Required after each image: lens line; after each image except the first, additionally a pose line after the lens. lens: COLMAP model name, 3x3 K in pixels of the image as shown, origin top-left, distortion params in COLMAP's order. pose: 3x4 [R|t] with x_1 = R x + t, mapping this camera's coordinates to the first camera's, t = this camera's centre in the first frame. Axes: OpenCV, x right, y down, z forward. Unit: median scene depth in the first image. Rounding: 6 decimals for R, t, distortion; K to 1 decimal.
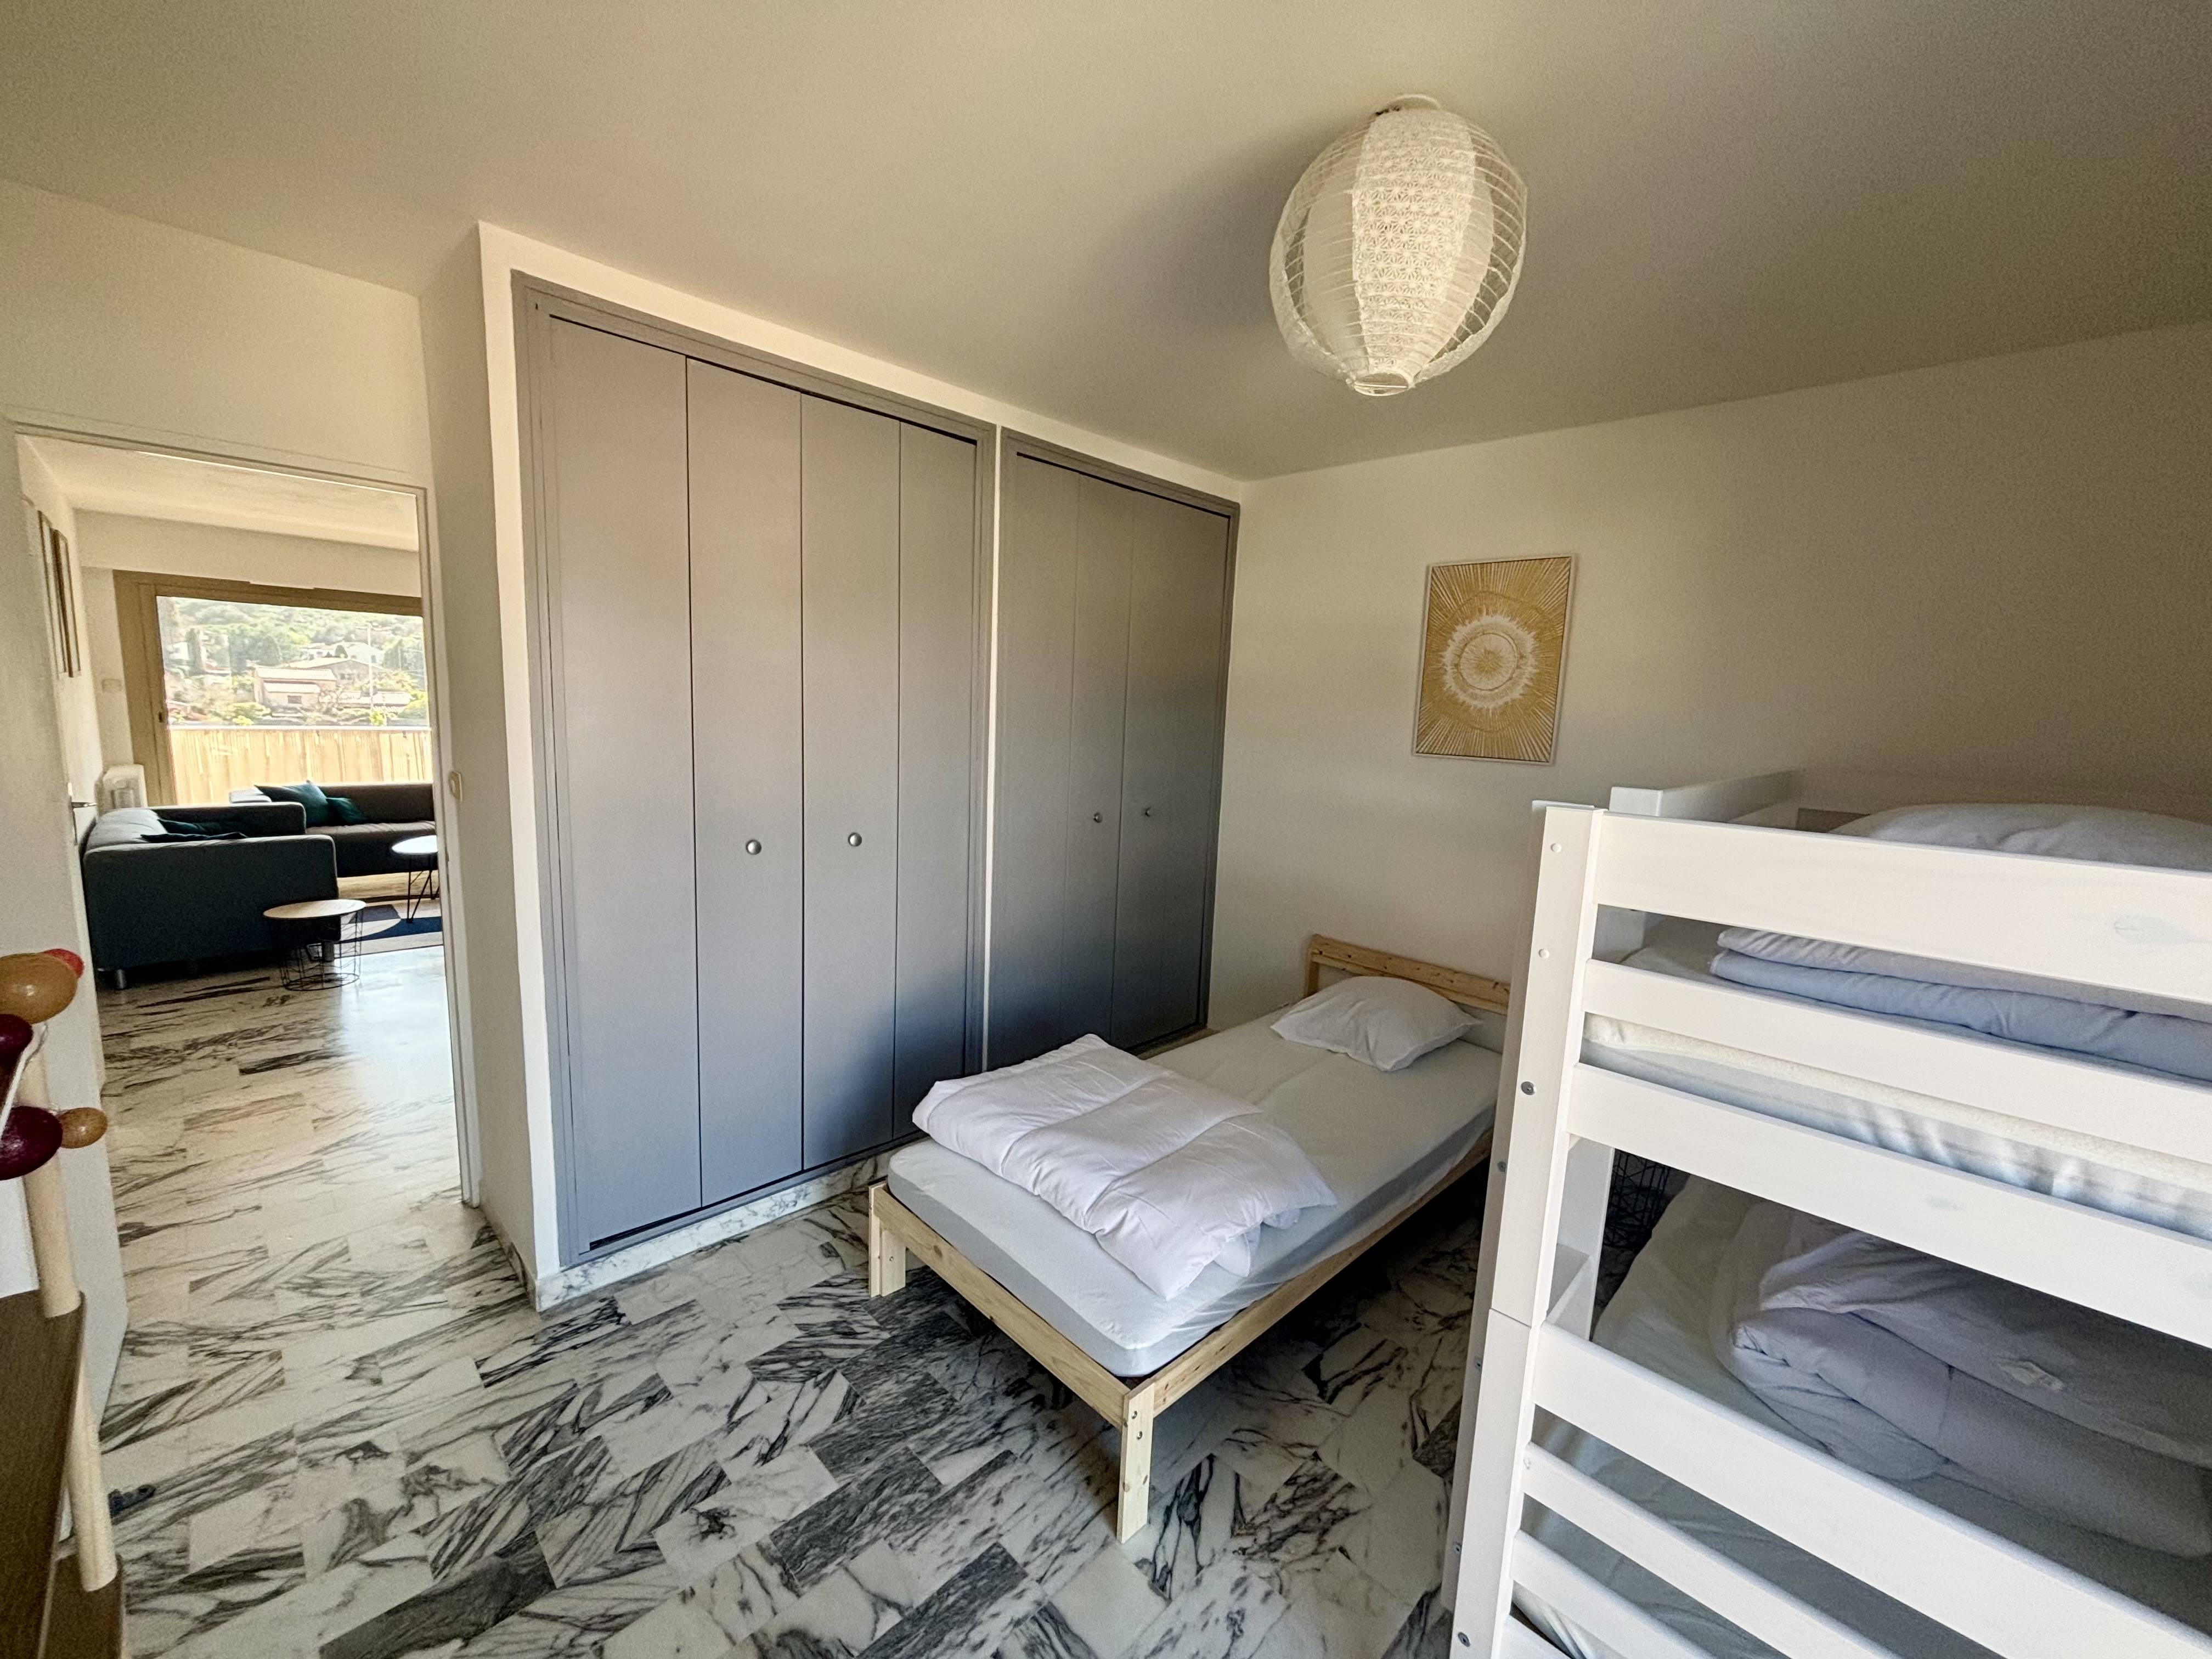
lens RADIAL K [[883.8, 0, 1113.2], [0, 883.8, 833.1], [0, 0, 1]] dist [-0.001156, 0.001334]
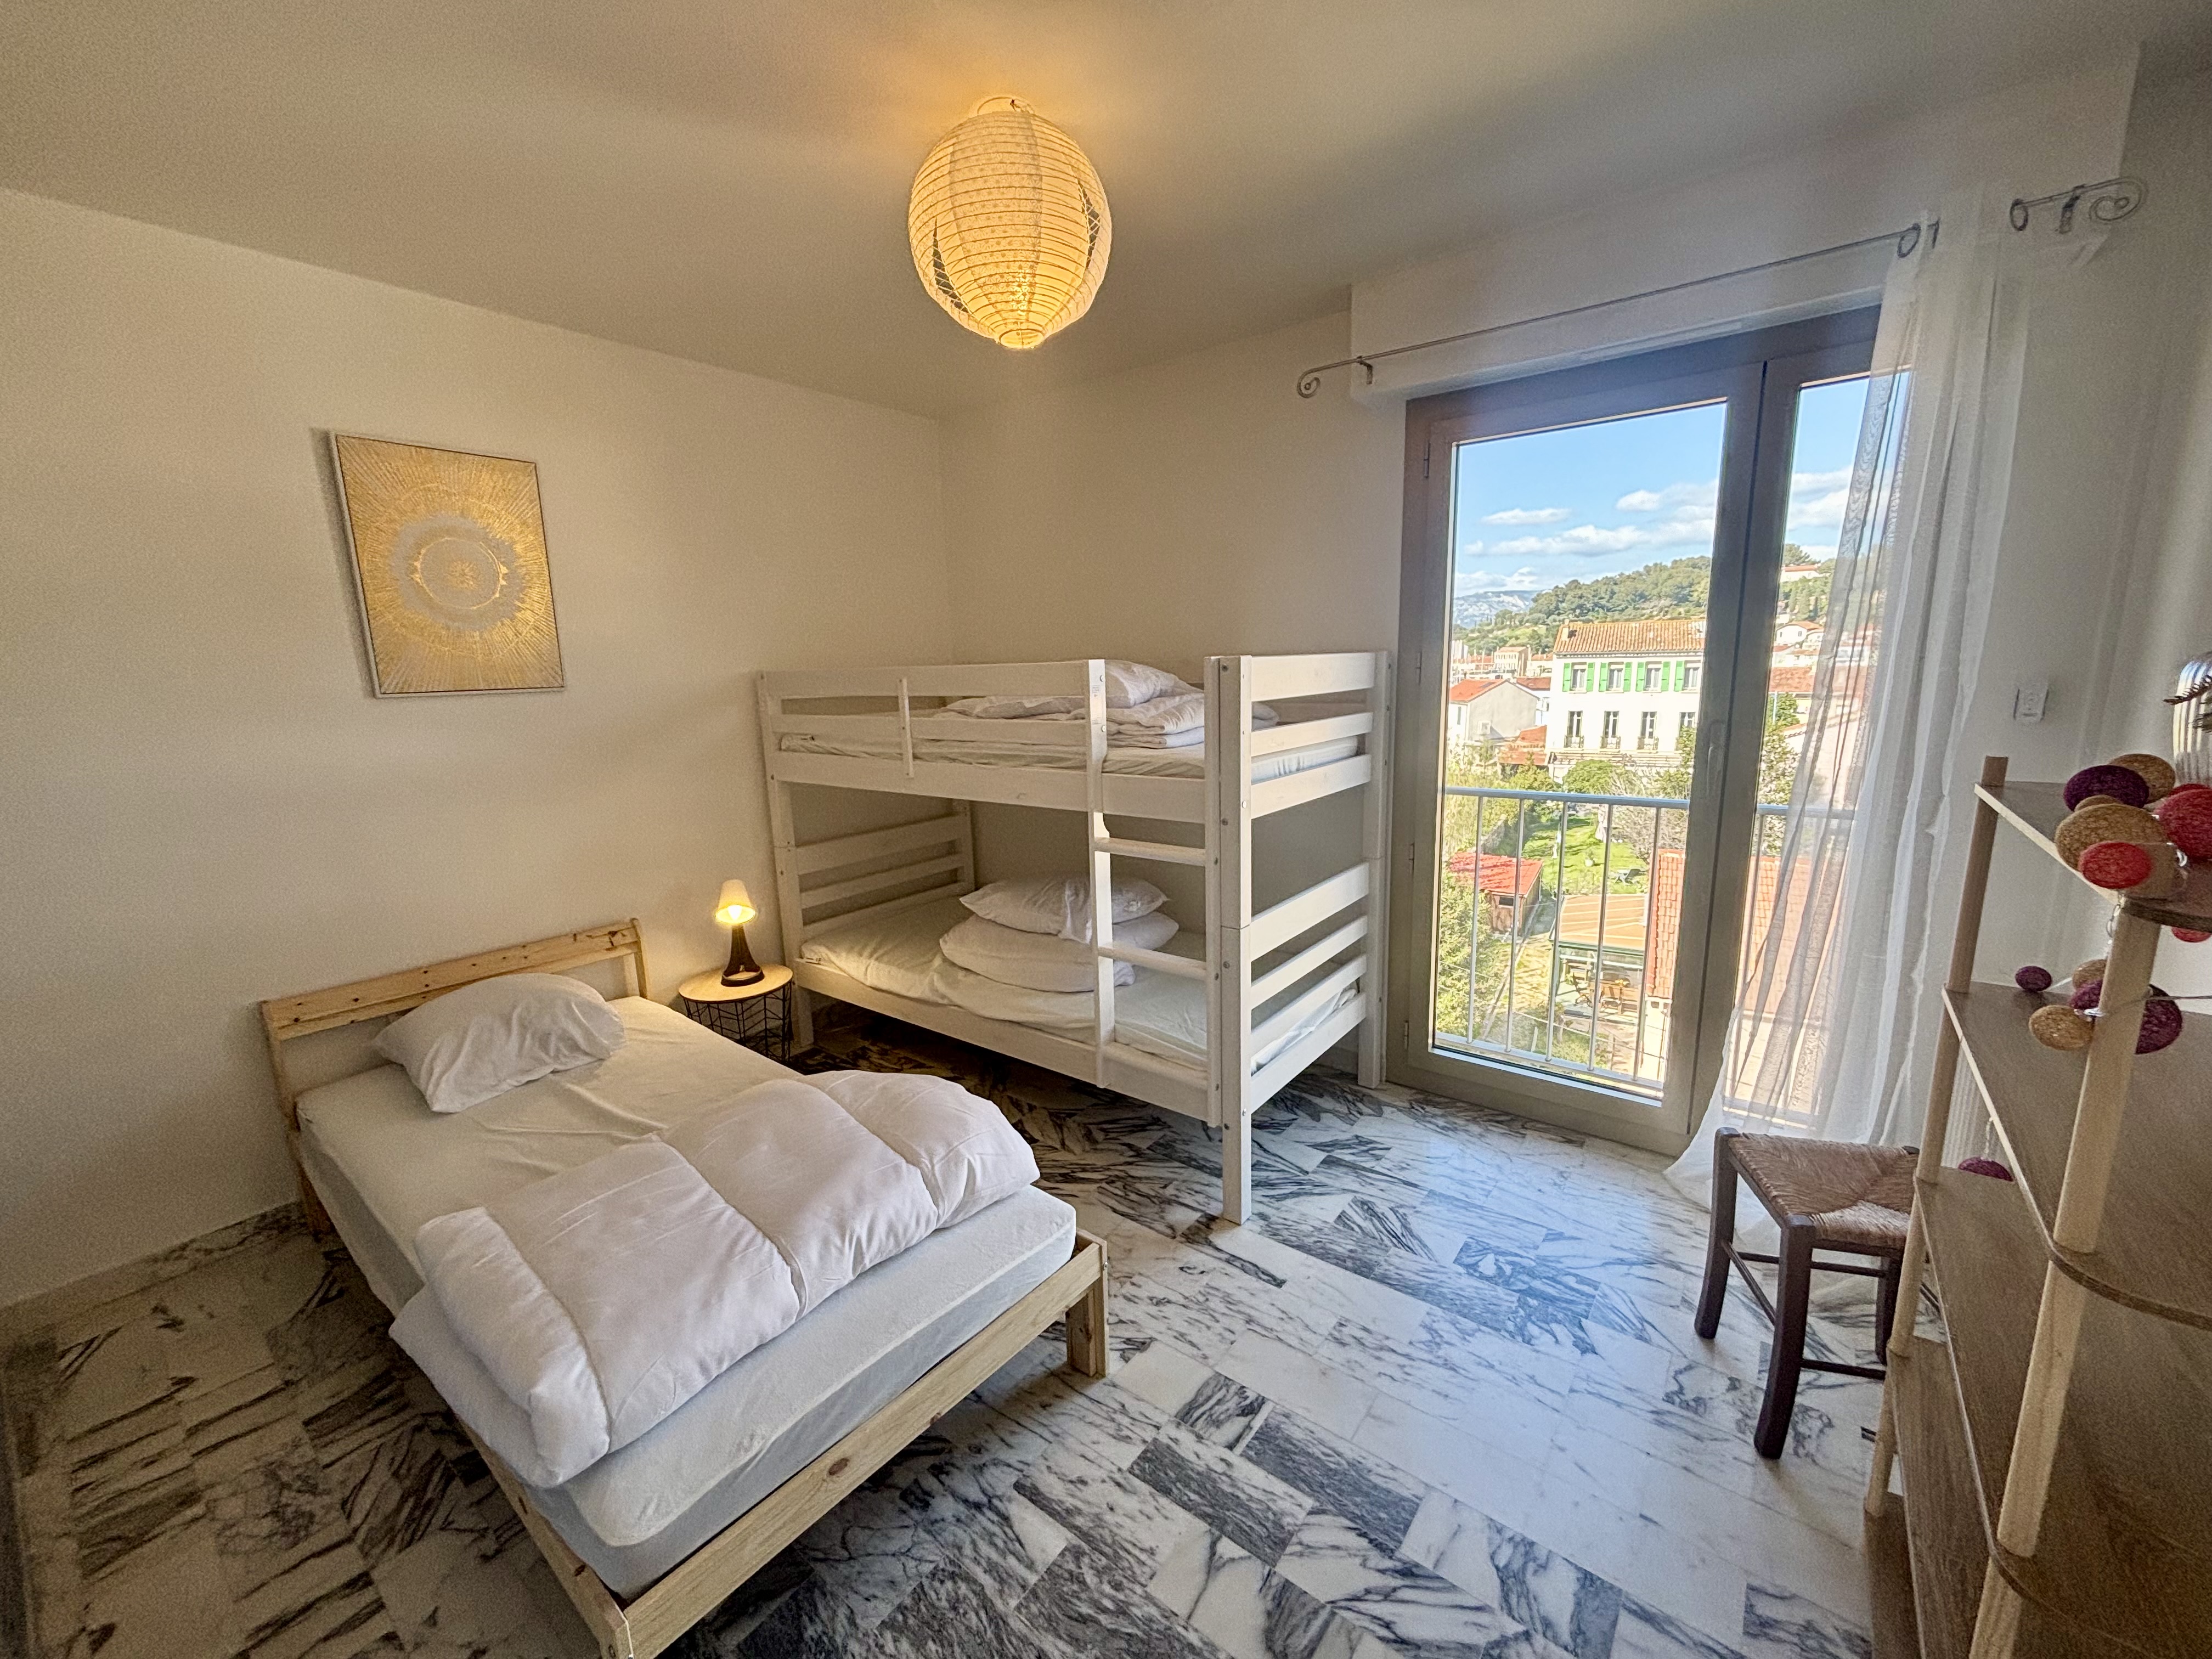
lens RADIAL K [[883.8, 0, 1095.4], [0, 883.8, 832.3], [0, 0, 1]] dist [-0.001156, 0.001334]
pose [[-0.103152, -0.215910, 0.970949, -0.907749], [0.157973, 0.960211, 0.230305, -0.110905], [-0.982041, 0.177140, -0.064940, 0.949259]]
